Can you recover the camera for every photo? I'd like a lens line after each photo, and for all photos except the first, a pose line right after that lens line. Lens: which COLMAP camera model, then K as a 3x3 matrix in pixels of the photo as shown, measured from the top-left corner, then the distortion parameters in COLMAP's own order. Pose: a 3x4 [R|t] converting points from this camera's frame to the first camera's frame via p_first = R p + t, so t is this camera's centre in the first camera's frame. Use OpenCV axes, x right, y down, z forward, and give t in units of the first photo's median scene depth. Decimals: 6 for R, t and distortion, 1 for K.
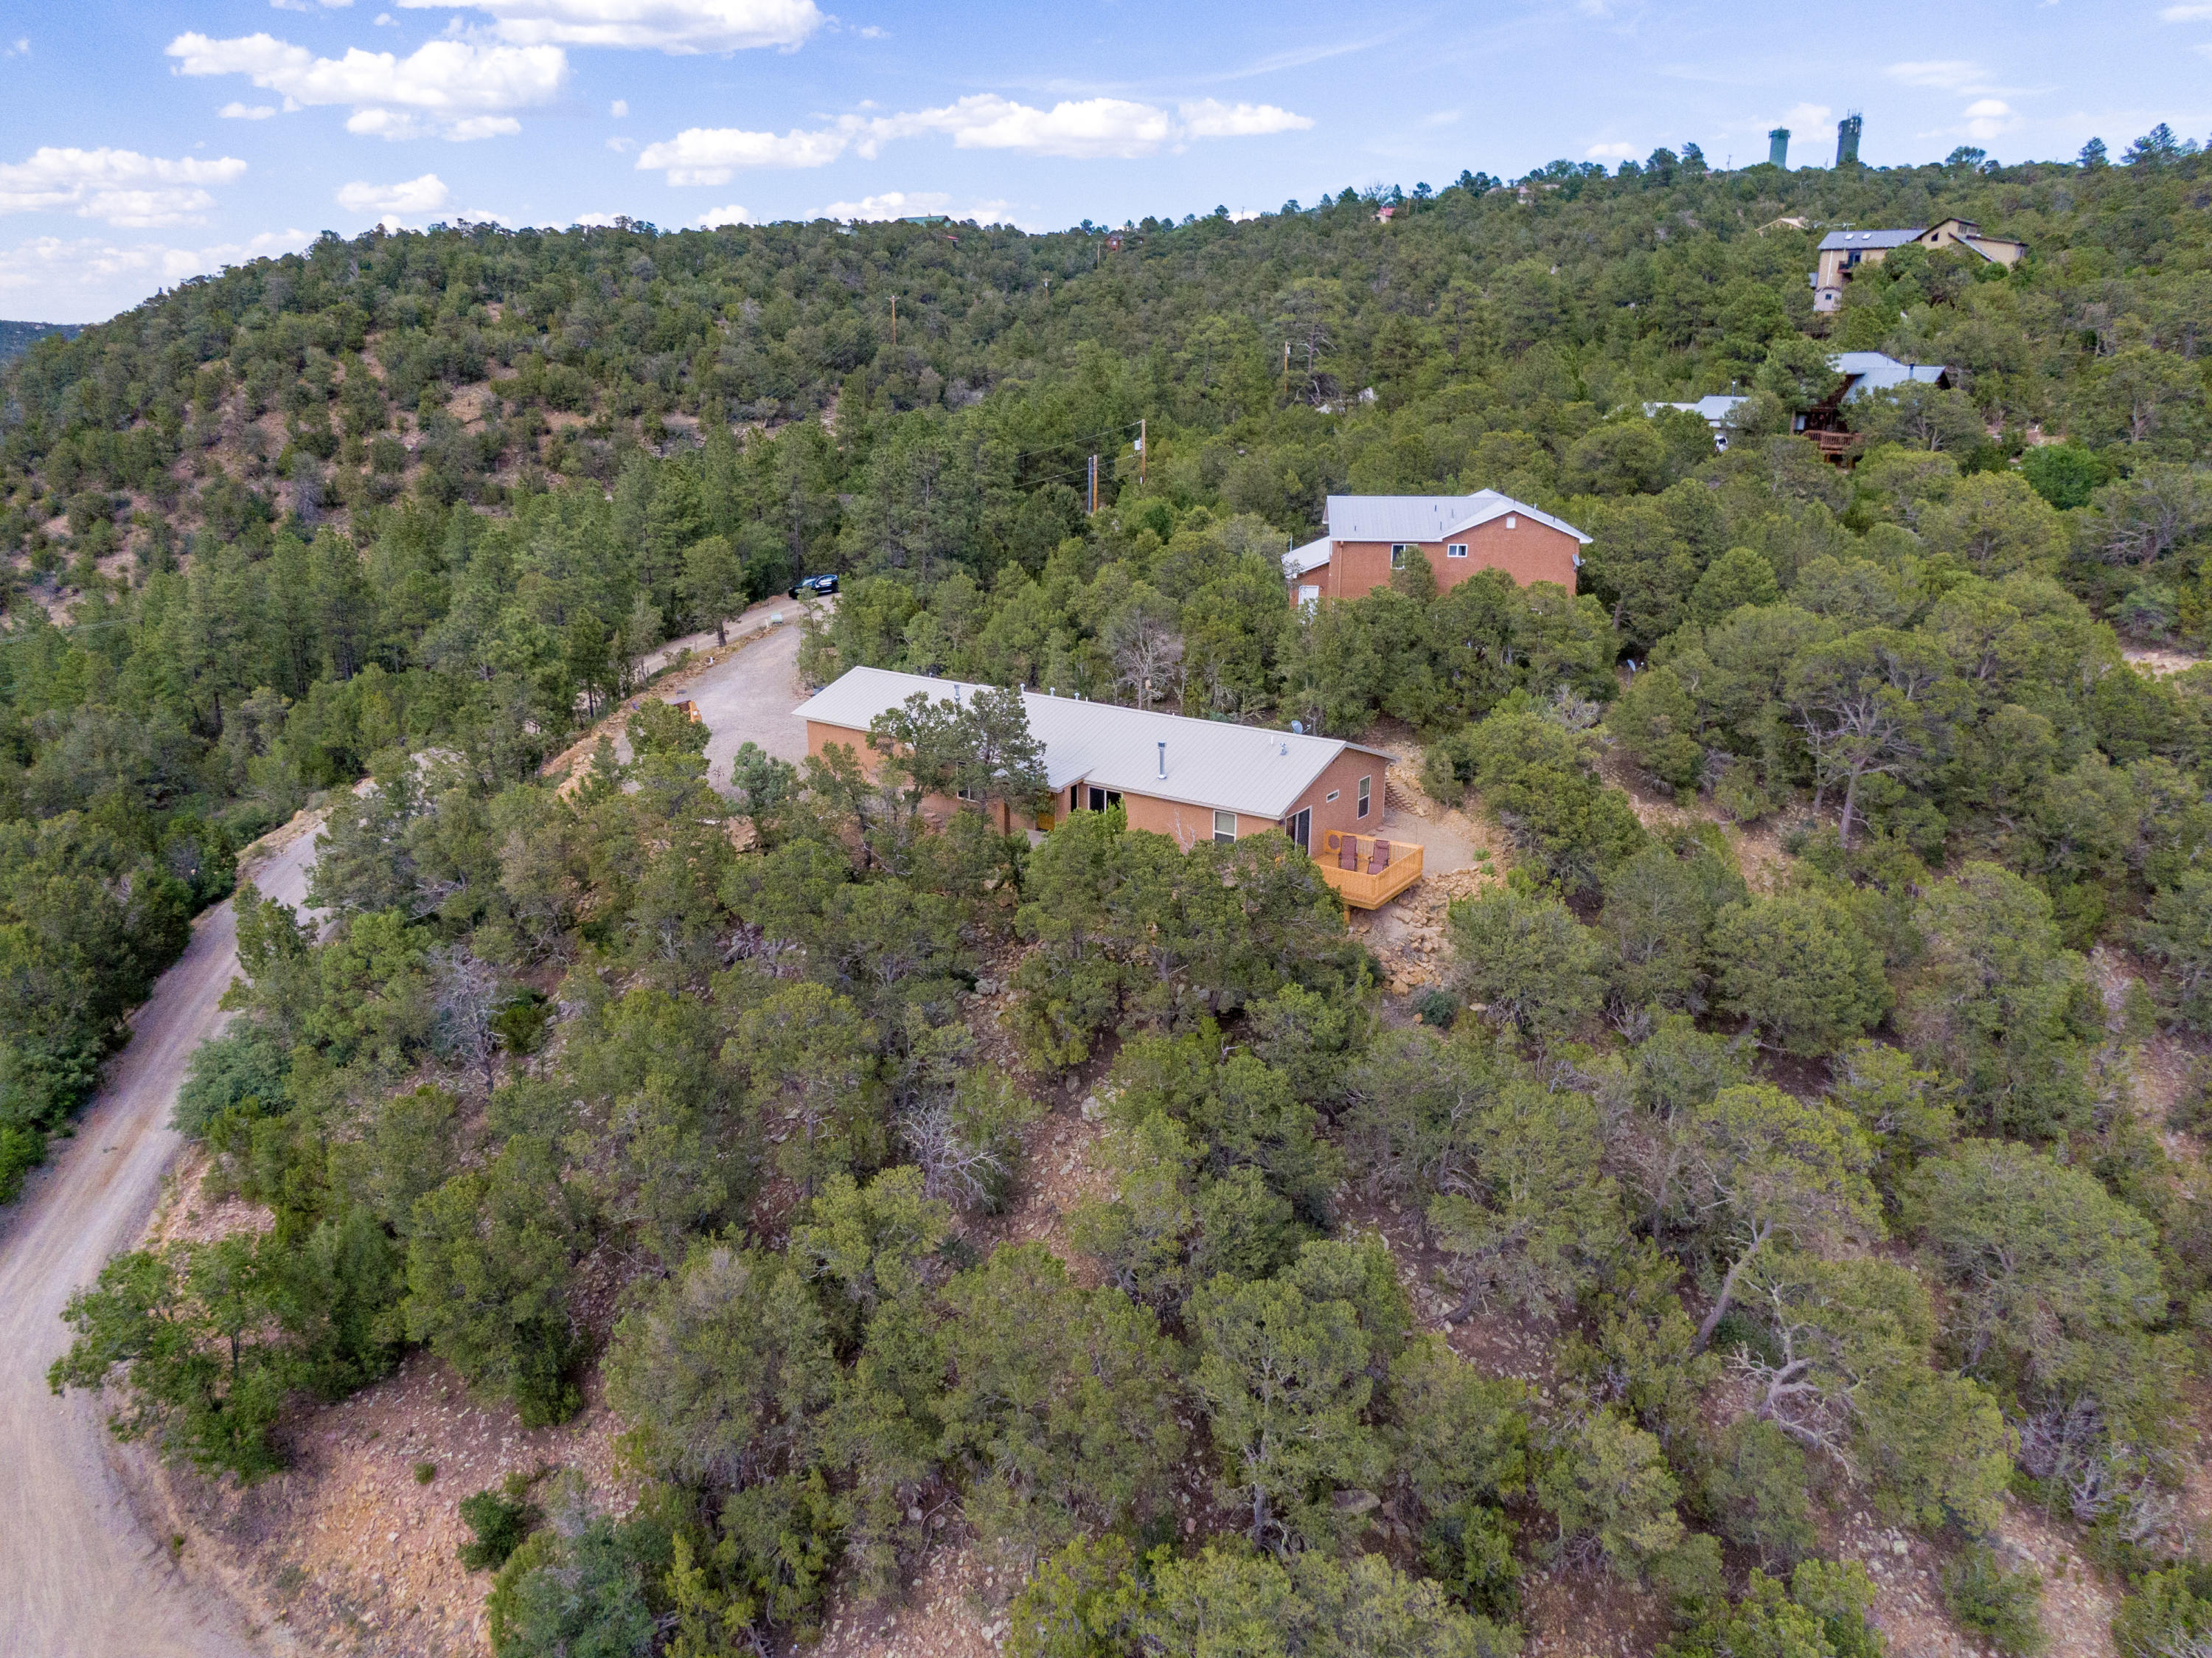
lens RADIAL K [[1594.2, 0, 1106.0], [0, 1594.2, 829.0], [0, 0, 1]] dist [0.009445, -0.020726]
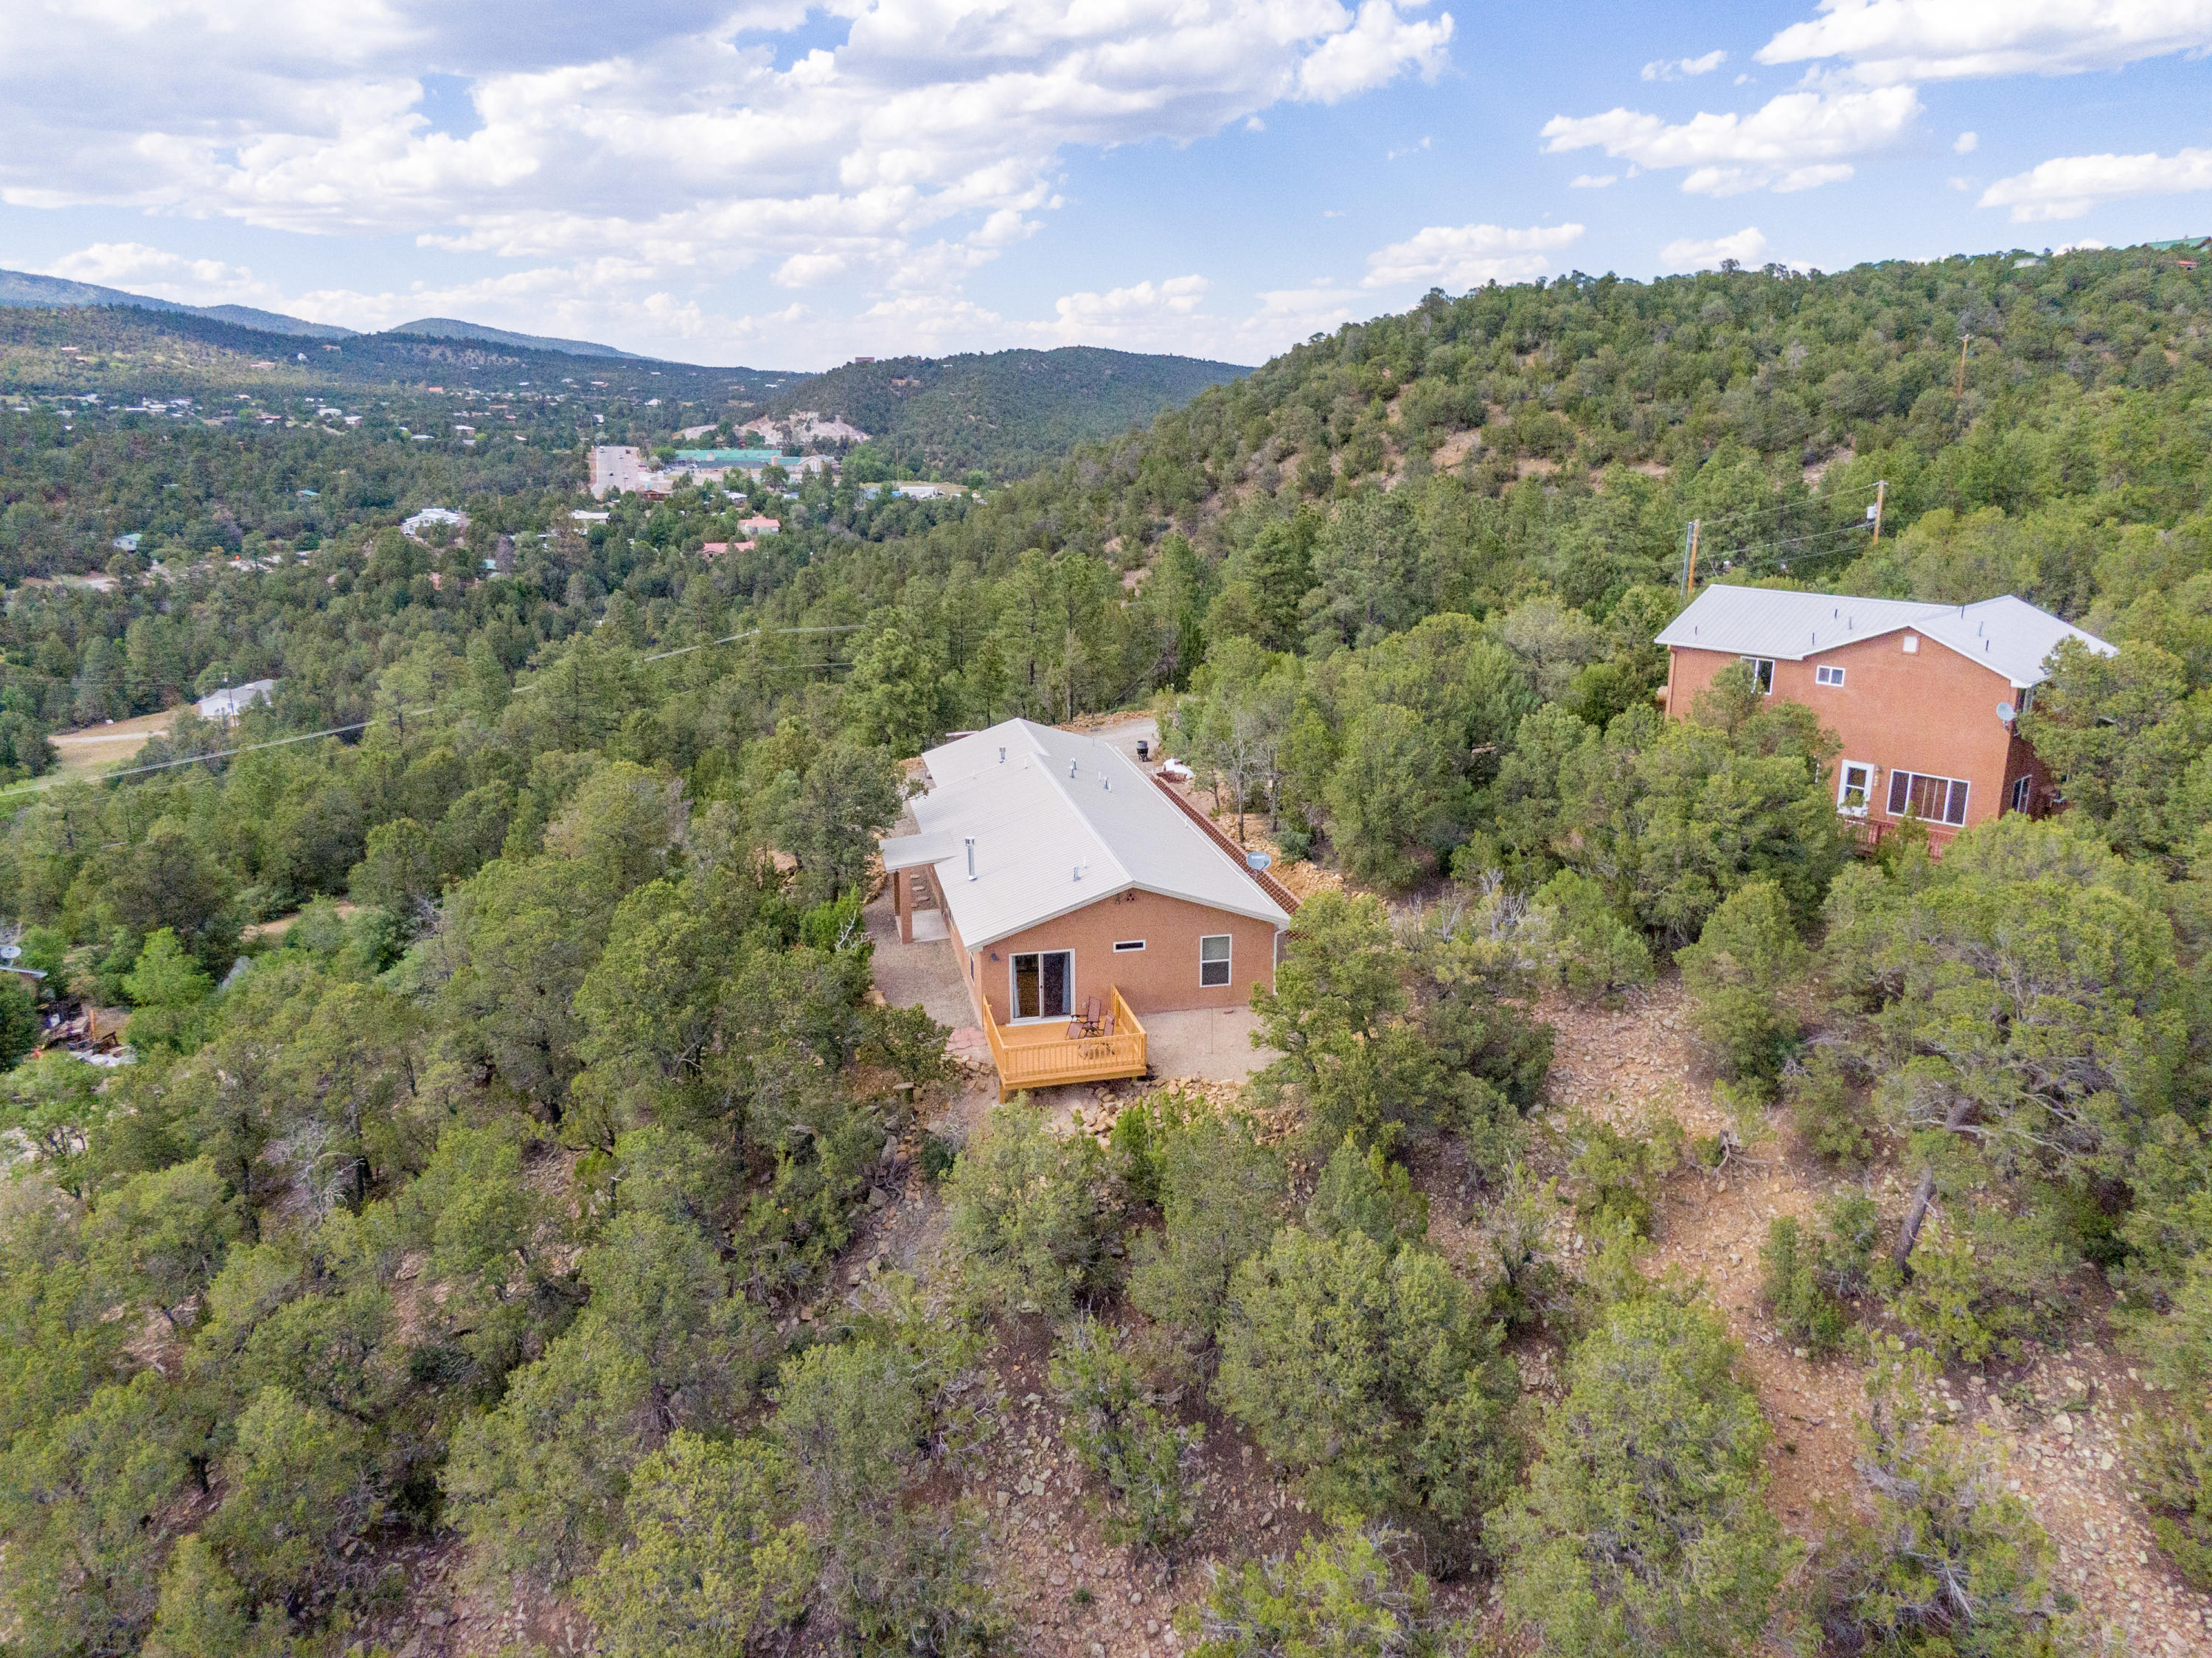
lens RADIAL K [[1594.2, 0, 1106.0], [0, 1594.2, 829.0], [0, 0, 1]] dist [0.009445, -0.020726]
pose [[0.728306, 0.177456, -0.661876, 0.167242], [-0.196493, 0.979408, 0.046375, -0.029100], [0.656476, 0.096279, 0.748177, 0.102969]]
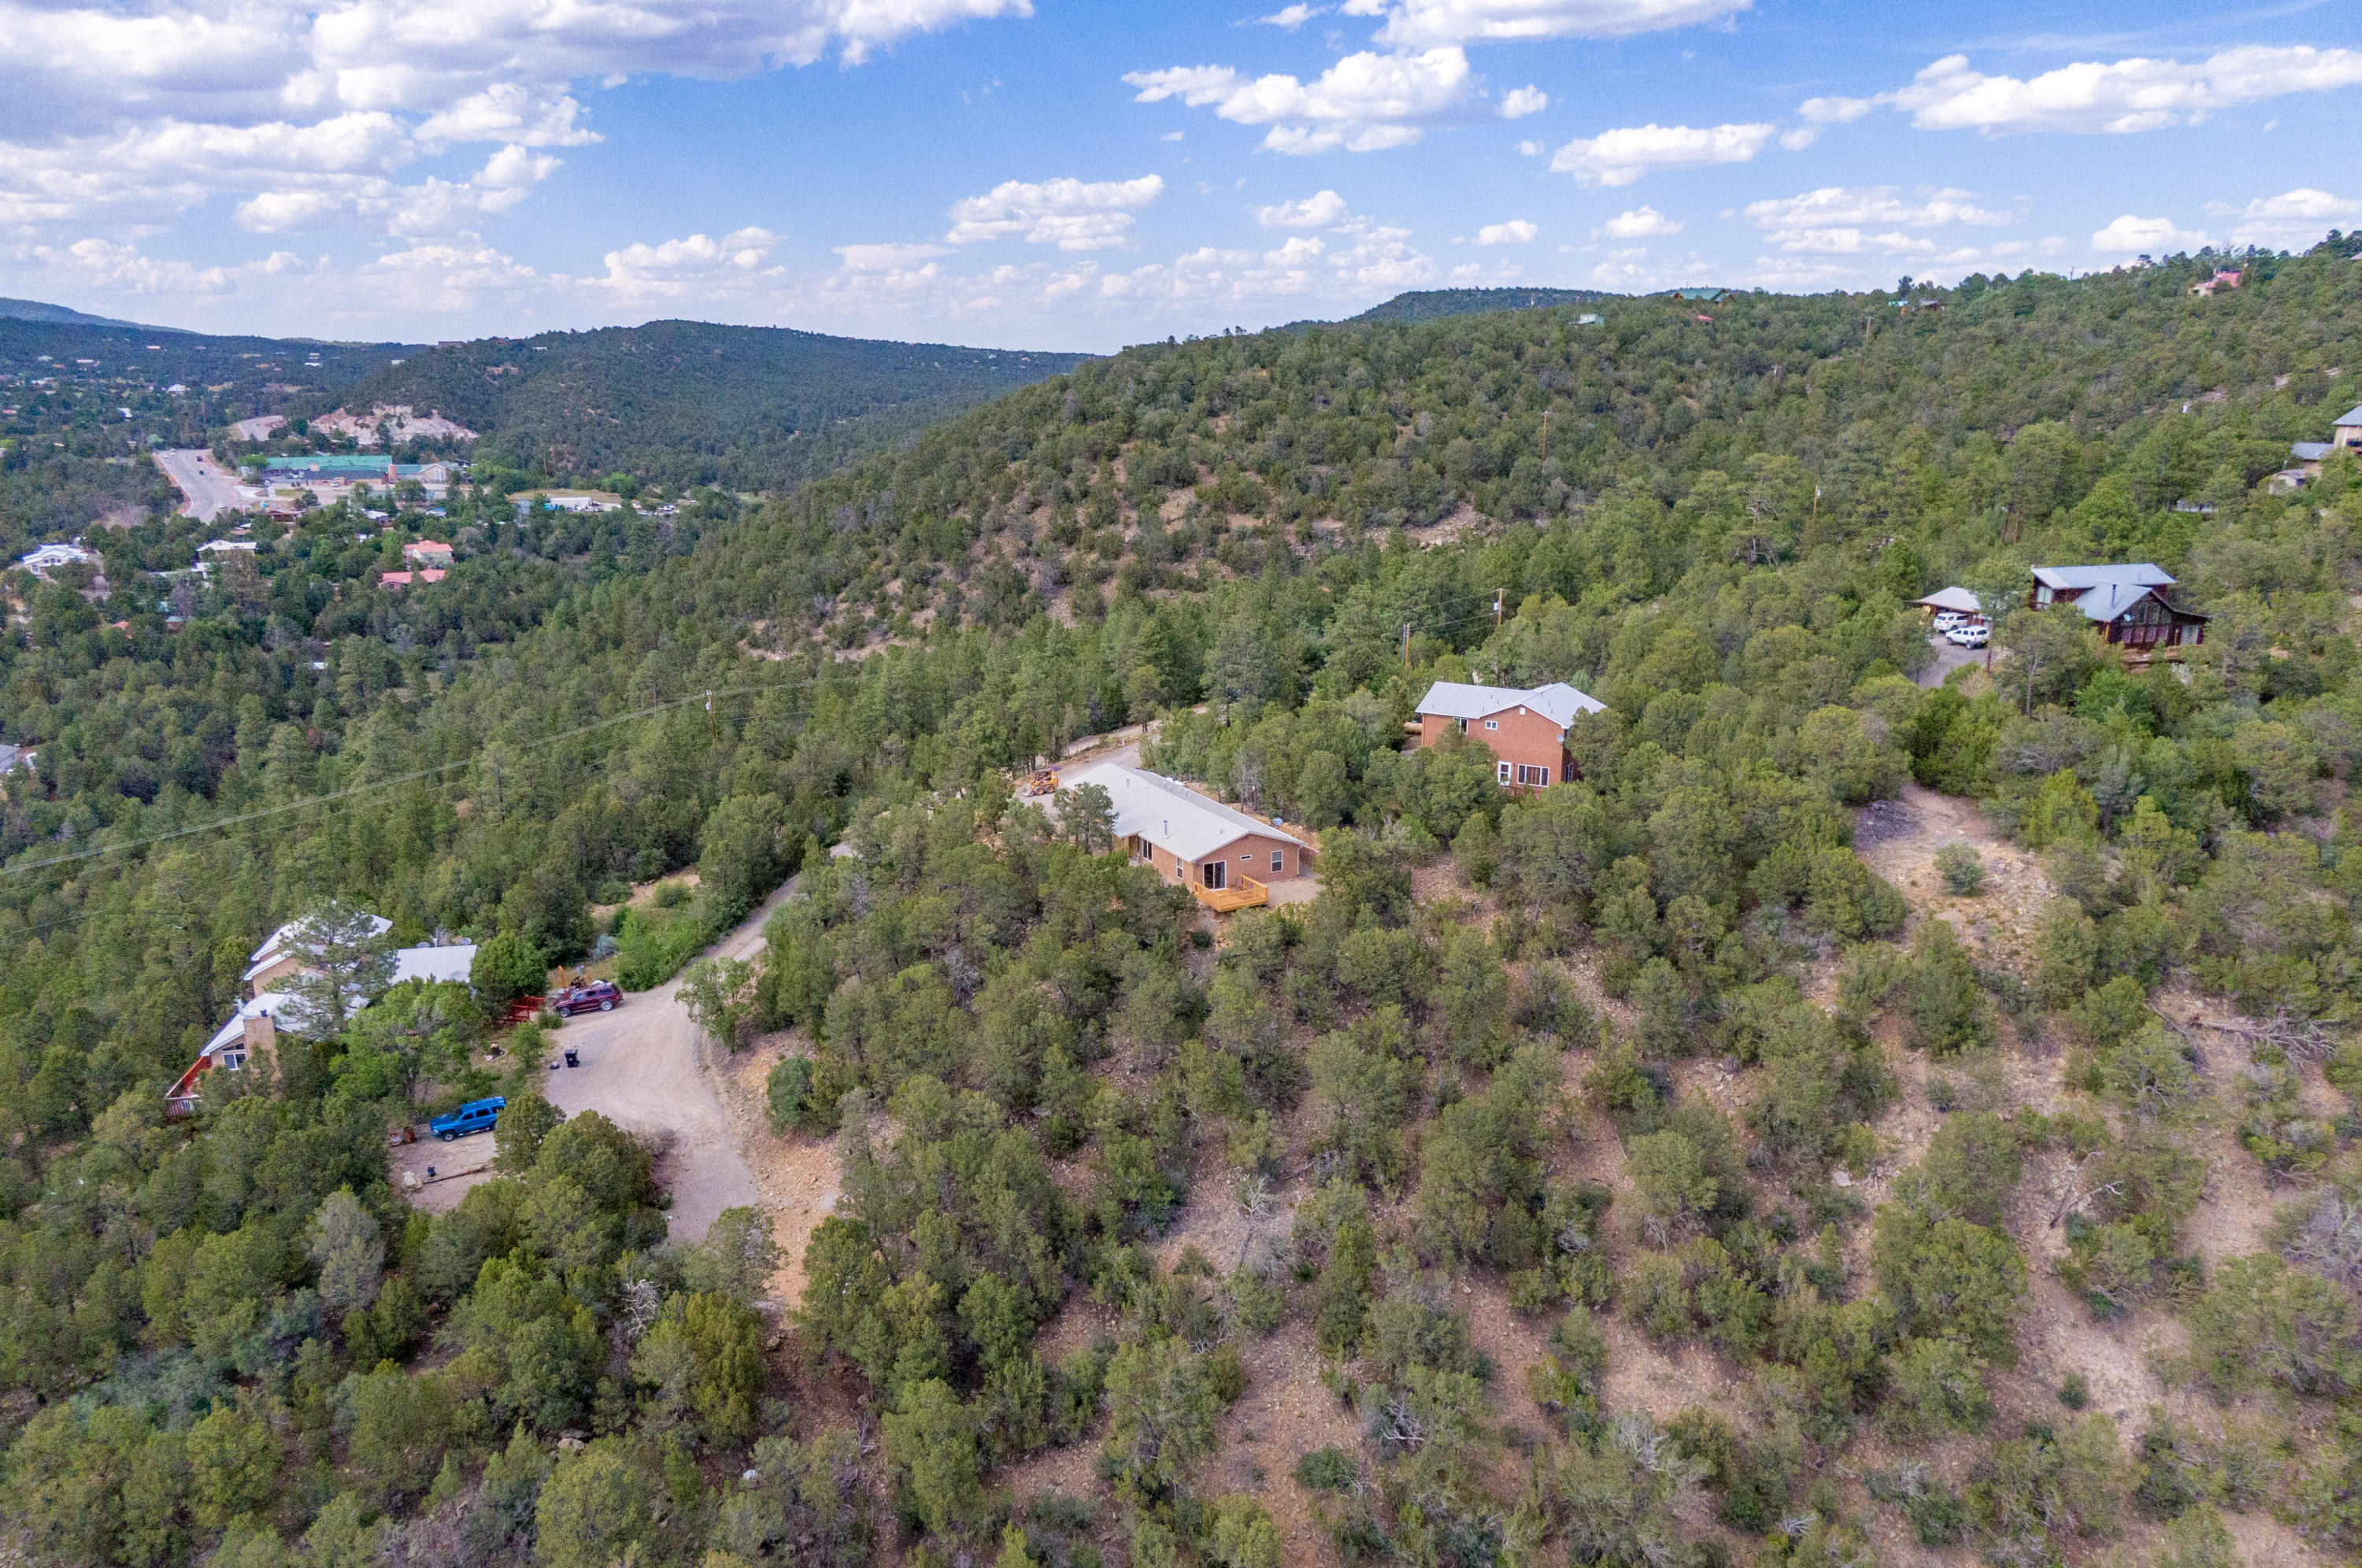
lens RADIAL K [[1727.4, 0, 1184.3], [0, 1727.4, 895.1], [0, 0, 1]] dist [0.061598, -0.100806]
pose [[0.888925, 0.134916, -0.437733, 0.263436], [-0.130446, 0.990631, 0.040426, -0.013300], [0.439086, 0.021165, 0.898196, -0.246616]]
